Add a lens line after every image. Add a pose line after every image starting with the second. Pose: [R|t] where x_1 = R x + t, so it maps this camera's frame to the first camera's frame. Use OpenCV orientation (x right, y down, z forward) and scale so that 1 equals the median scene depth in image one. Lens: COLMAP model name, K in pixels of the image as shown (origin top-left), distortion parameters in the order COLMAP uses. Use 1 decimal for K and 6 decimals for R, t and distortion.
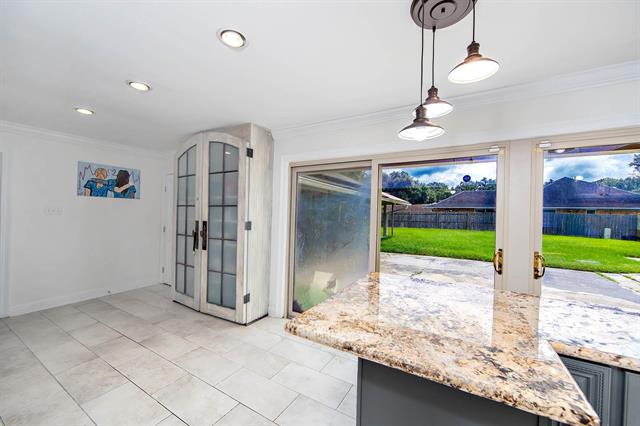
lens RADIAL K [[250.7, 0, 321.9], [0, 250.7, 215.1], [0, 0, 1]] dist [-0.004505, -0.000221]
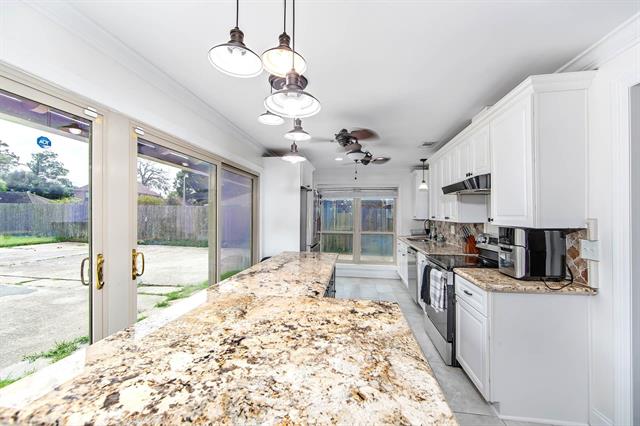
lens RADIAL K [[250.7, 0, 321.7], [0, 250.7, 213.0], [0, 0, 1]] dist [-0.004505, -0.000221]
pose [[-0.383205, -0.020285, 0.923441, -0.400086], [-0.018488, 0.999727, 0.014289, -0.014161], [-0.923478, -0.011597, -0.383475, 1.347944]]
